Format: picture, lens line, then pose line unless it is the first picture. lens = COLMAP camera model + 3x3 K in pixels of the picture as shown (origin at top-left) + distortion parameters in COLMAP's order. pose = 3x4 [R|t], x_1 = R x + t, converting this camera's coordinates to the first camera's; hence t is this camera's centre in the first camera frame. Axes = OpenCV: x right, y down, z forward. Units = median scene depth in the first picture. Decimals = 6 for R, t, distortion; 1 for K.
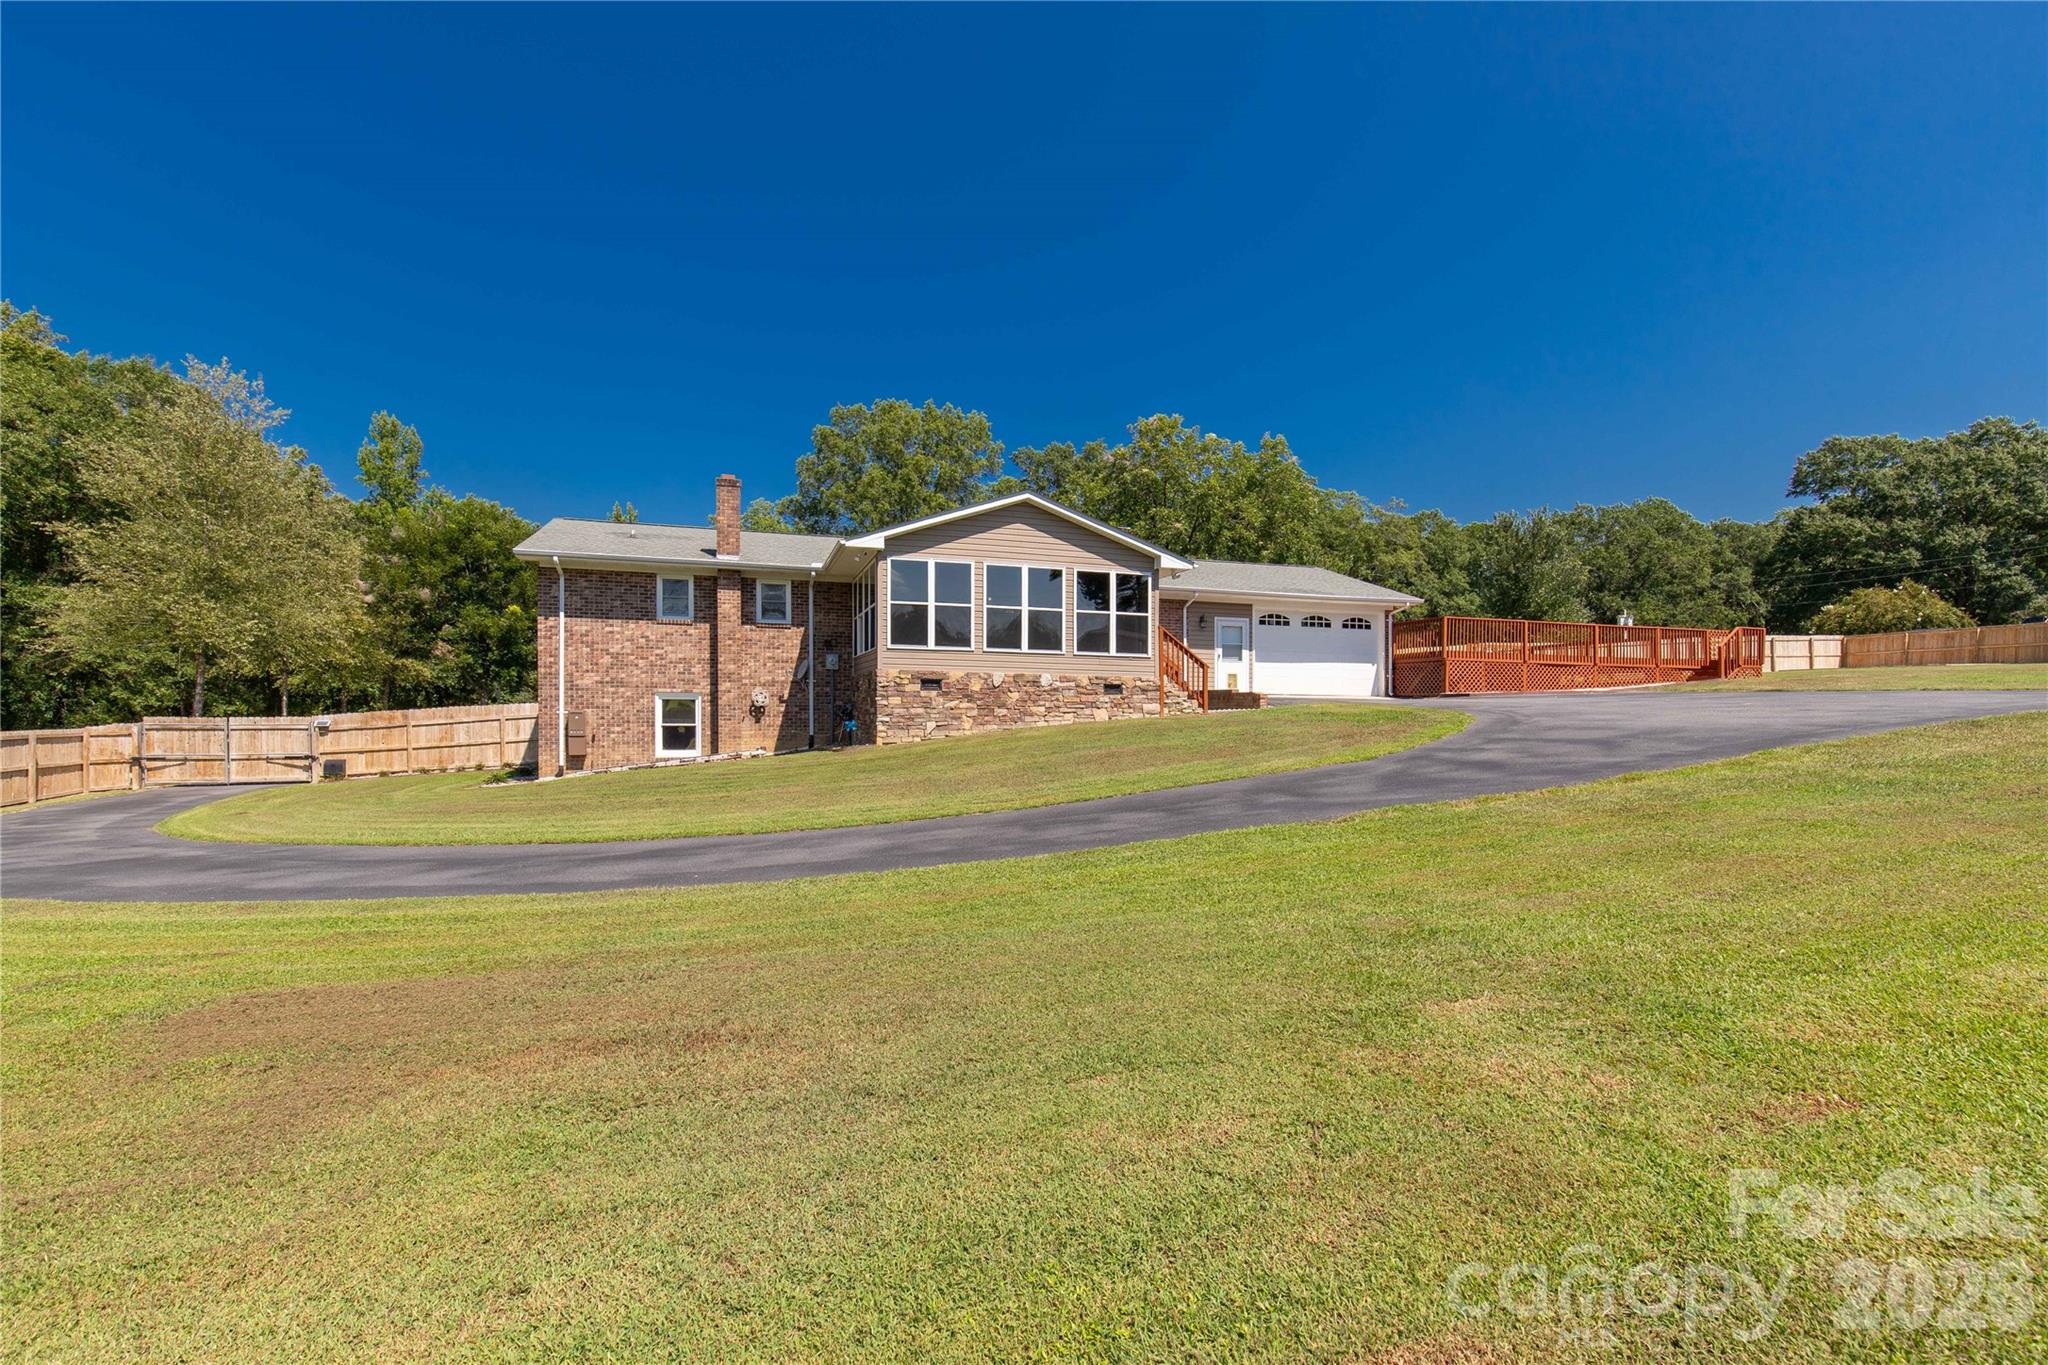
lens RADIAL K [[926.8, 0, 1045.5], [0, 926.8, 679.7], [0, 0, 1]] dist [0.000660, 0.000132]
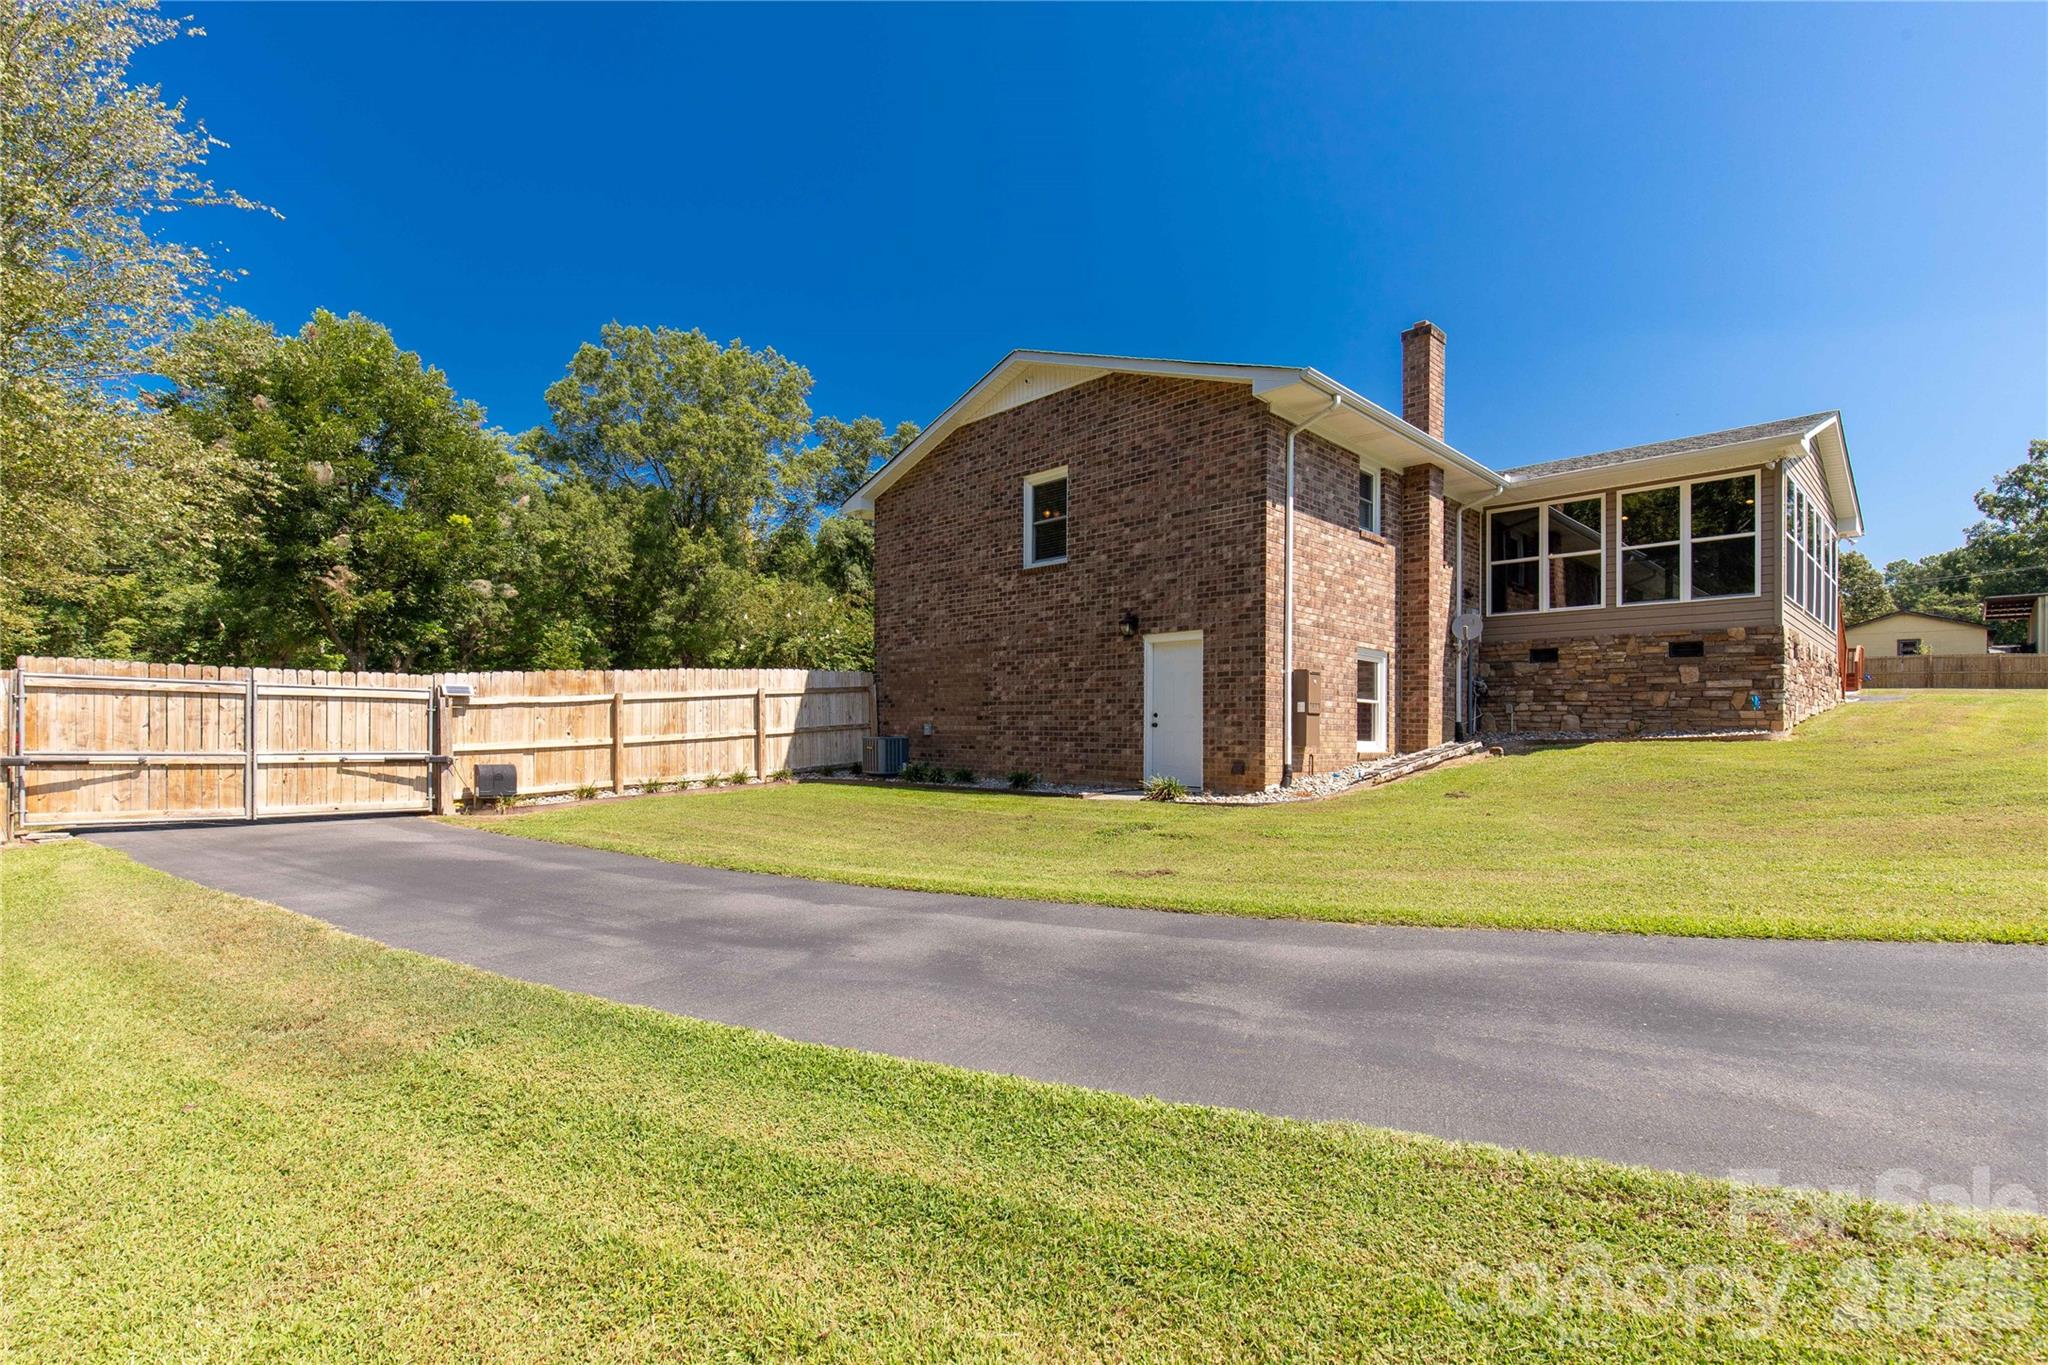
lens RADIAL K [[946.2, 0, 1045.5], [0, 946.2, 690.8], [0, 0, 1]] dist [-0.001566, 0.022787]
pose [[0.900920, 0.031338, 0.432852, -0.724361], [-0.025450, 0.999488, -0.019392, 0.049412], [-0.433238, 0.006454, 0.901257, 0.428347]]
